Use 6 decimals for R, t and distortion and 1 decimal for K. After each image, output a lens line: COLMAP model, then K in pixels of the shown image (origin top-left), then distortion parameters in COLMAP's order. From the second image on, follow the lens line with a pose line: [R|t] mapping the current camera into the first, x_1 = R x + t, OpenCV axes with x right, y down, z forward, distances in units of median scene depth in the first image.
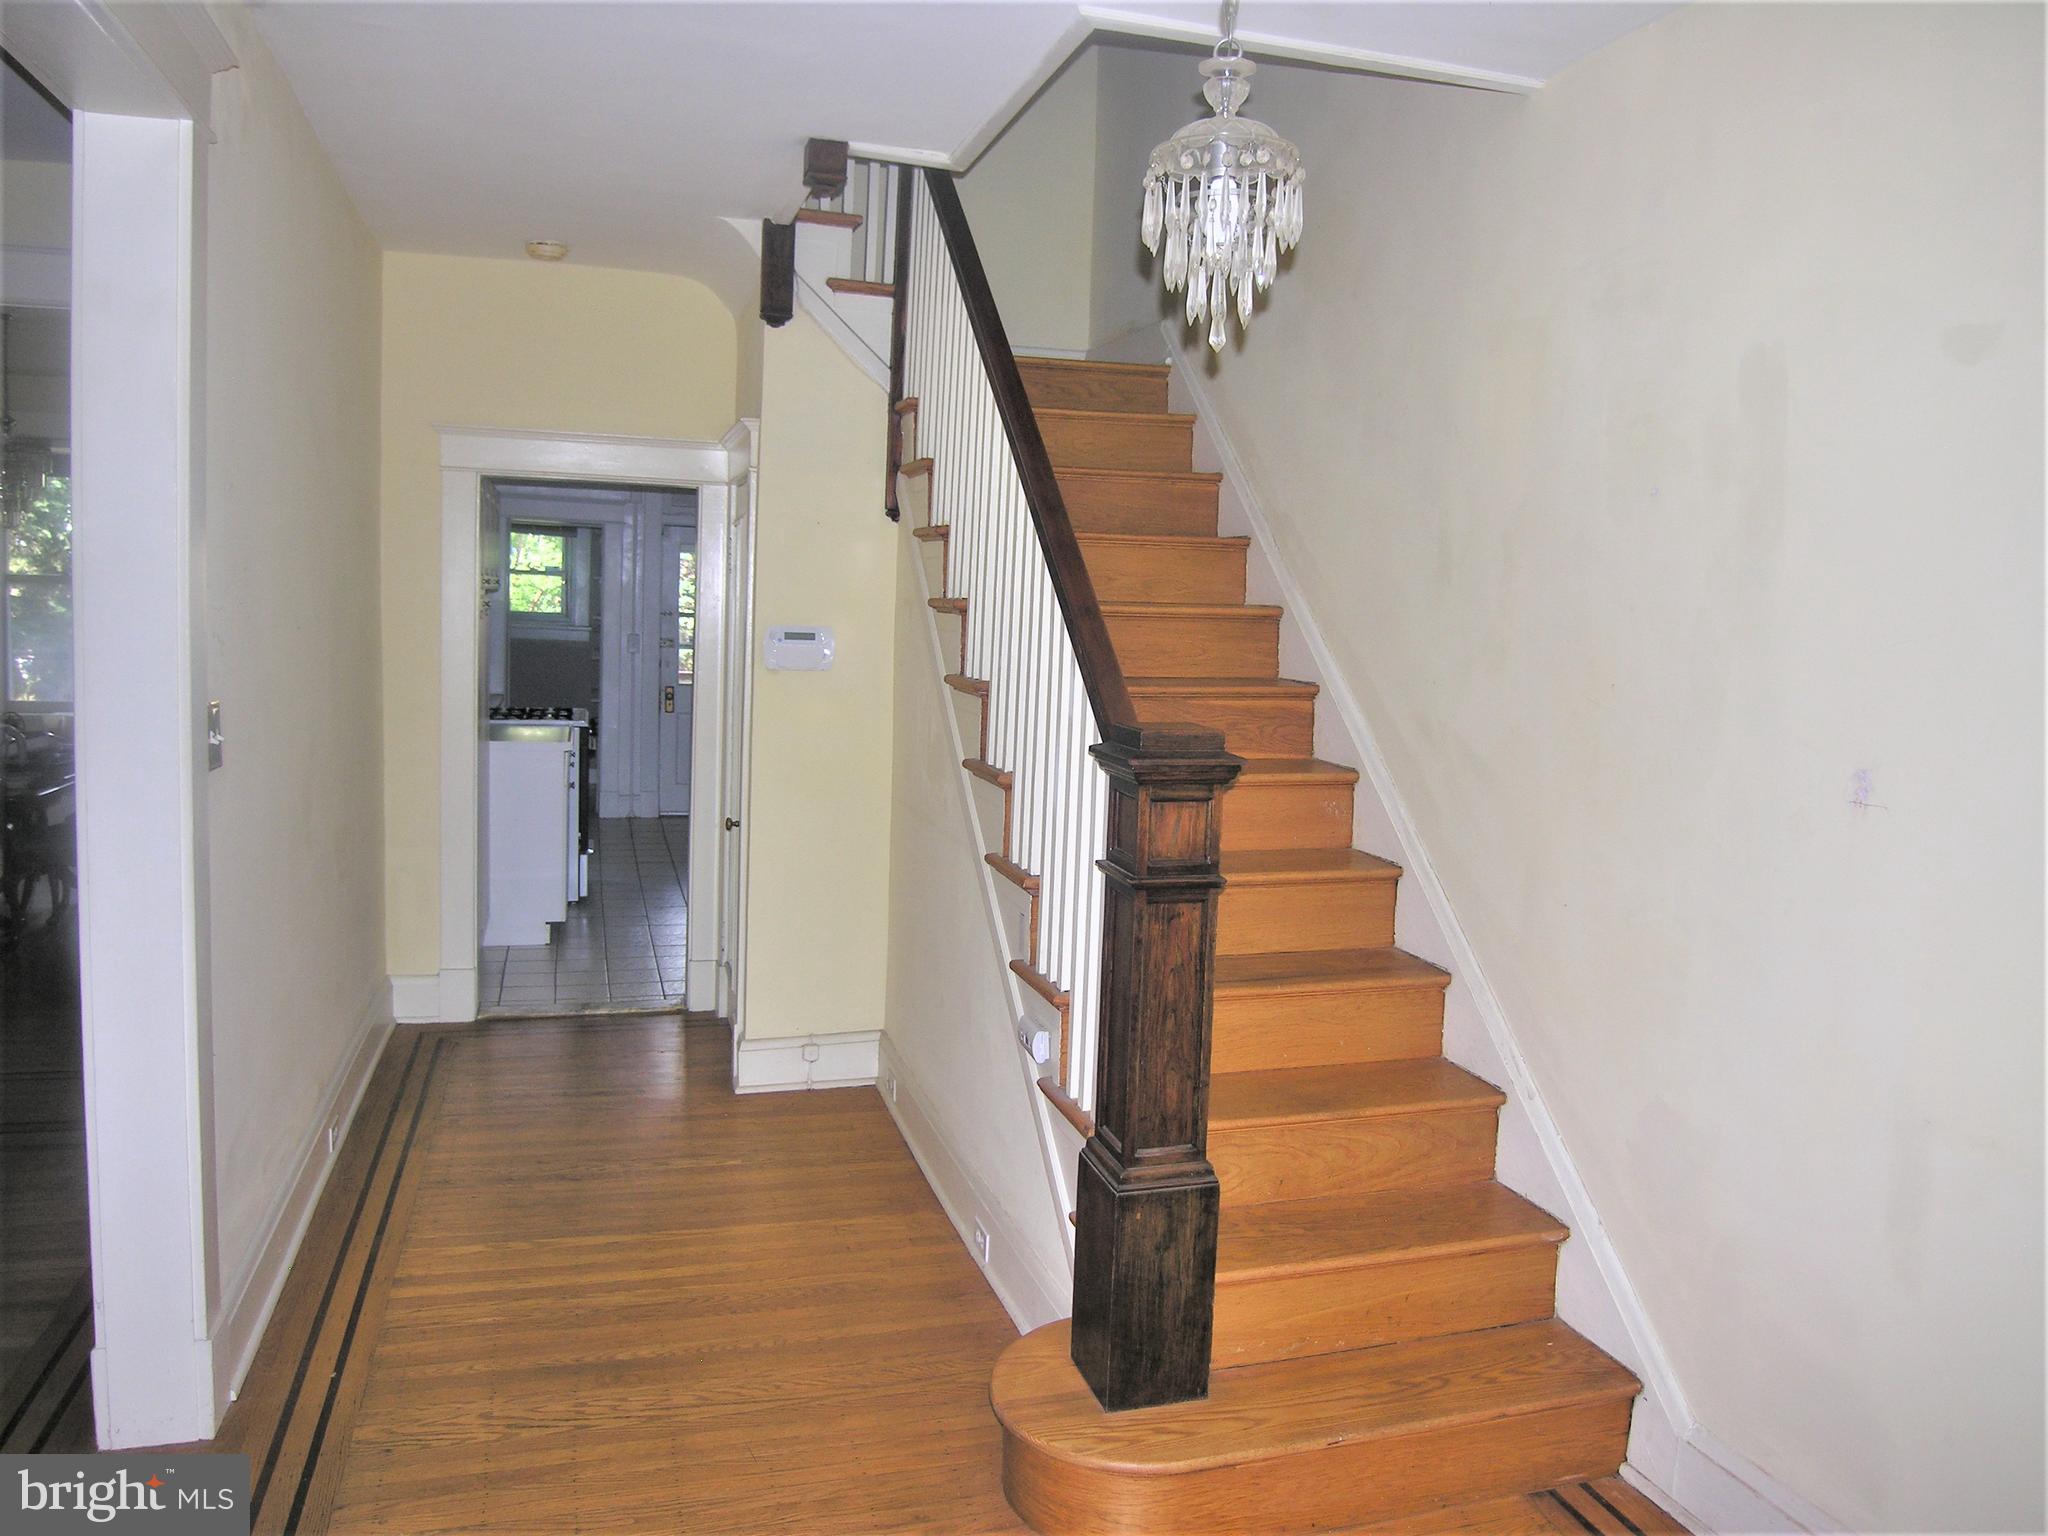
lens RADIAL K [[1479.0, 0, 1033.6], [0, 1479.0, 759.6], [0, 0, 1]] dist [-0.056460, 0.000792]
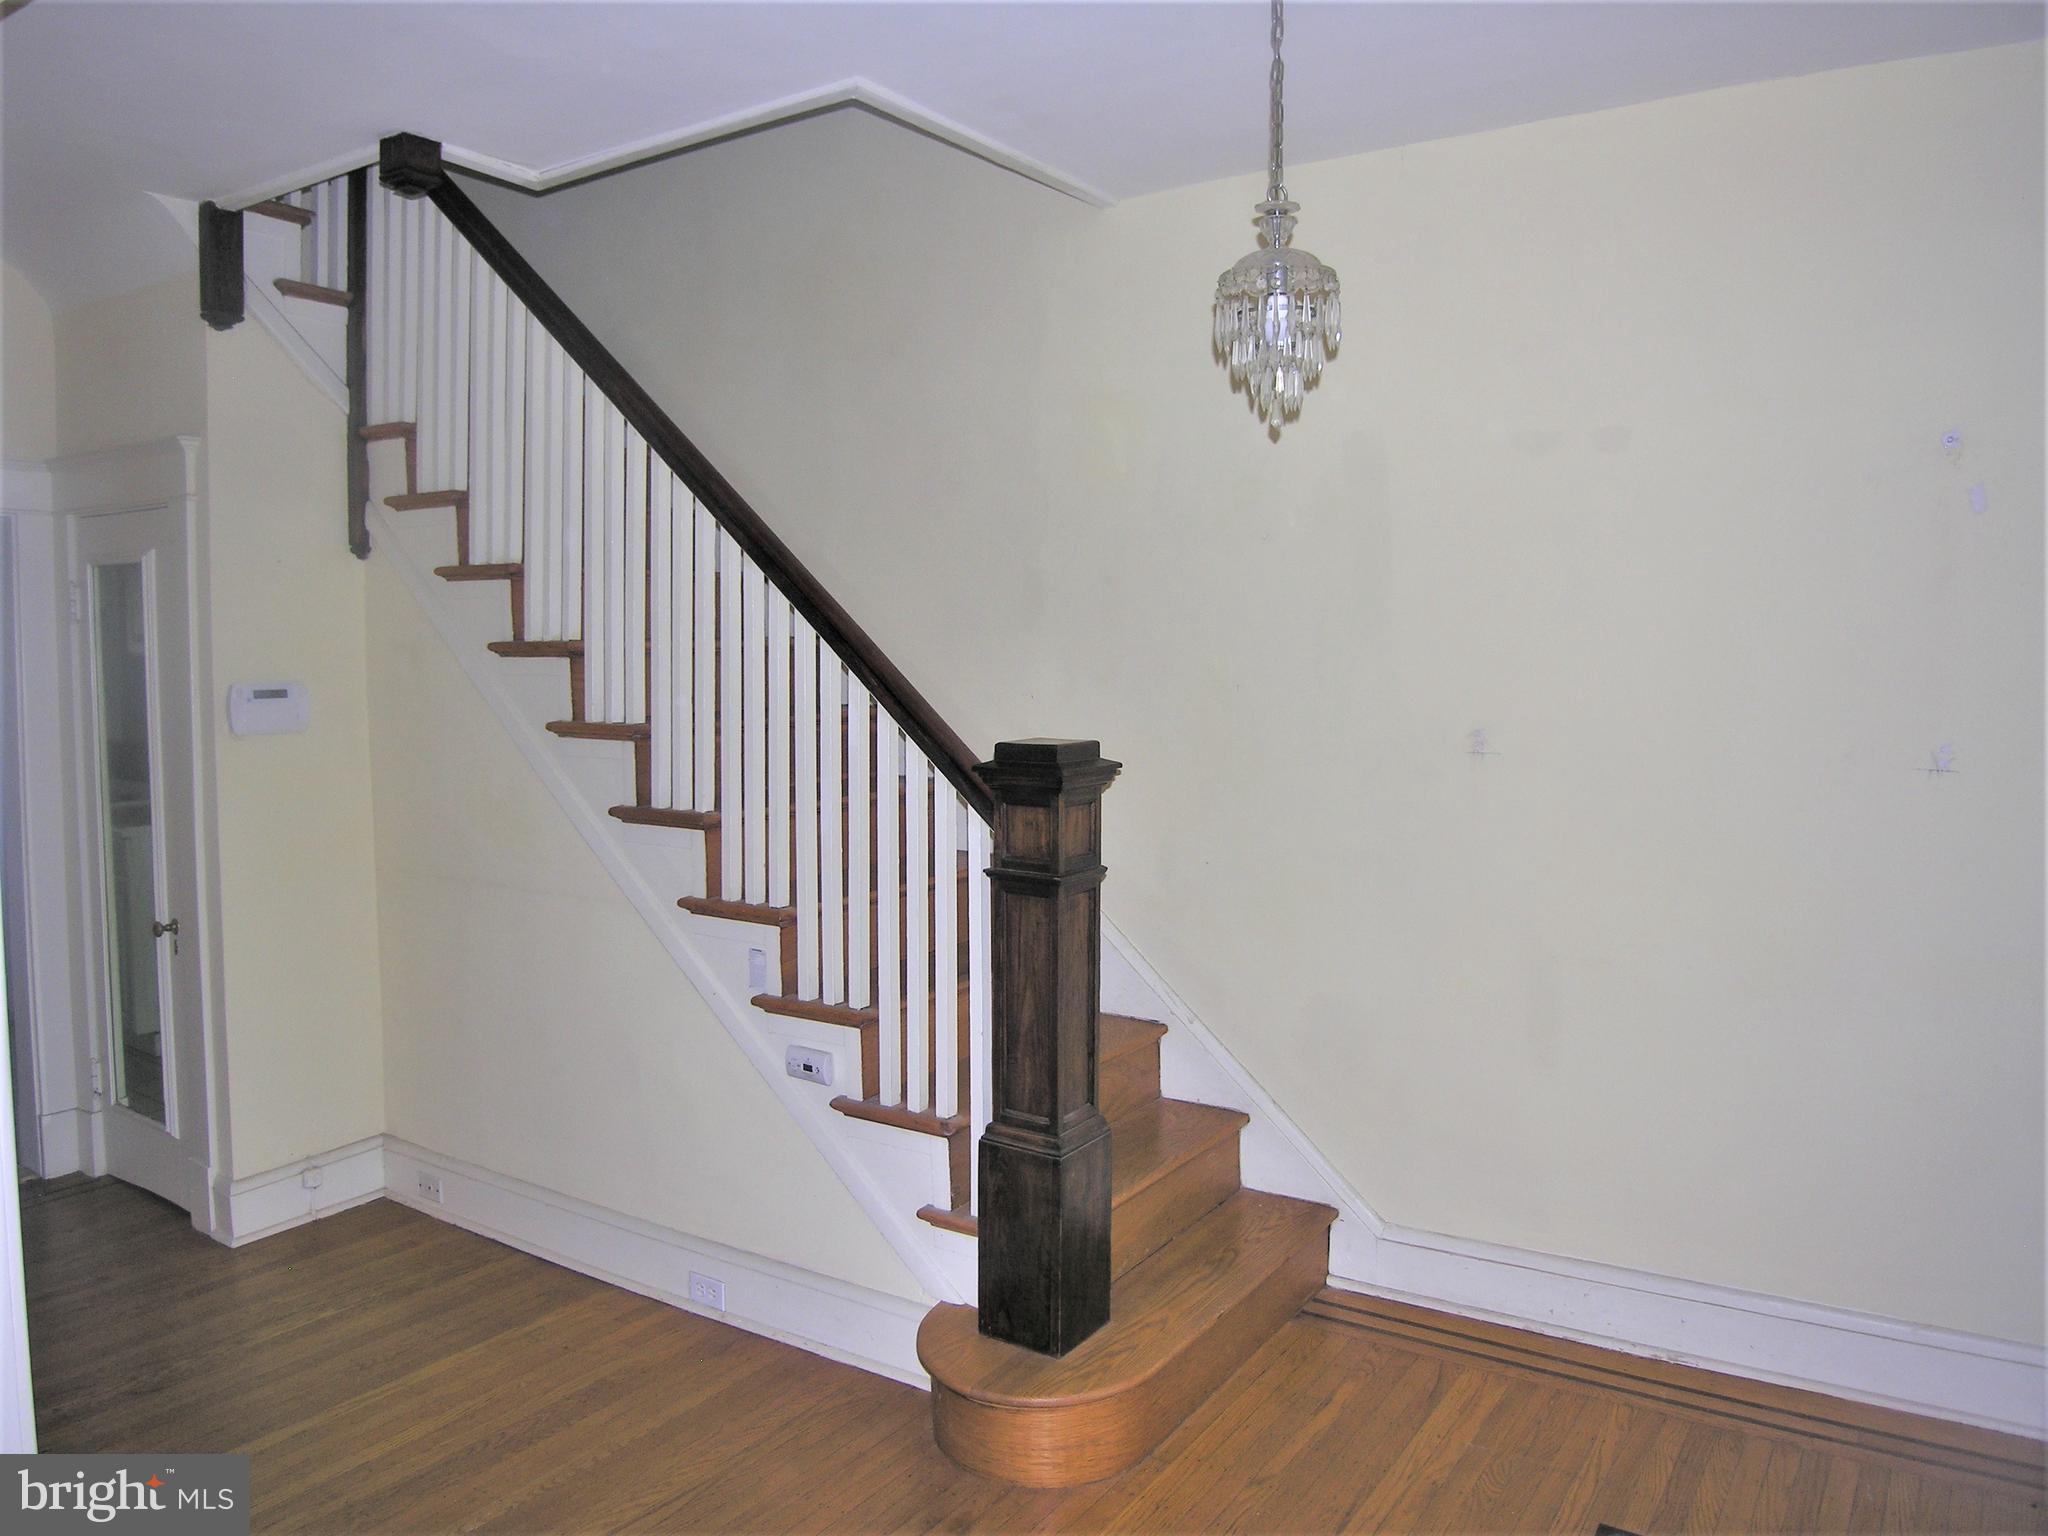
lens RADIAL K [[1479.0, 0, 1046.0], [0, 1479.0, 762.5], [0, 0, 1]] dist [-0.056460, 0.000792]
pose [[0.766086, -0.087828, 0.636710, -0.367149], [0.099014, 0.994921, 0.018107, -0.015553], [-0.635066, 0.049171, 0.770891, 0.072298]]
